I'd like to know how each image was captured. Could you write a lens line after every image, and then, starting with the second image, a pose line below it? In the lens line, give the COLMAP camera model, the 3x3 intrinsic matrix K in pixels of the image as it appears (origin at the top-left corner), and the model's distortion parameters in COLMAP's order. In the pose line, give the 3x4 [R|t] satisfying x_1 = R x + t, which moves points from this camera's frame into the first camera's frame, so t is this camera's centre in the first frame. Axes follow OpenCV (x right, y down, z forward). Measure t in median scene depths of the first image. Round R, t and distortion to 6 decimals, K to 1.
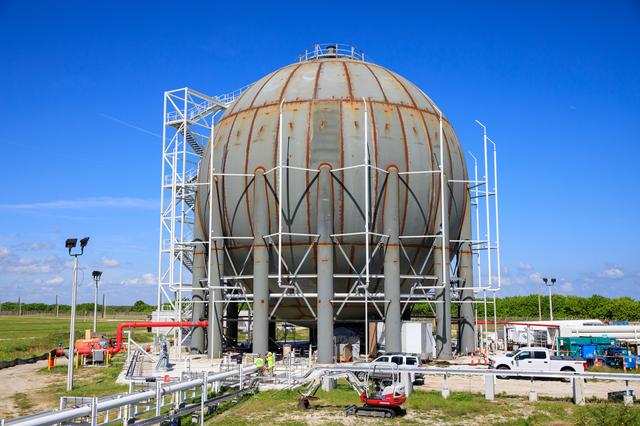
lens RADIAL K [[667.2, 0, 320.1], [0, 667.2, 213.2], [0, 0, 1]] dist [0.011725, 0.000000]
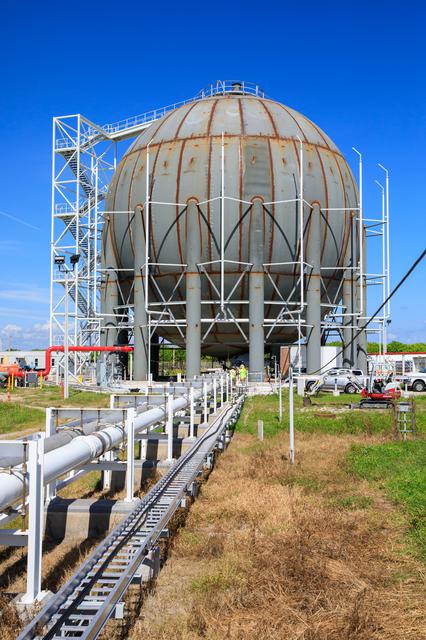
lens RADIAL K [[710.4, 0, 213.0], [0, 710.4, 319.6], [0, 0, 1]] dist [-0.027159, 0.000000]
pose [[0.979536, 0.012308, 0.200890, -0.277080], [-0.028044, 0.996738, 0.075672, 0.035687], [-0.199304, -0.079757, 0.976687, -0.098821]]
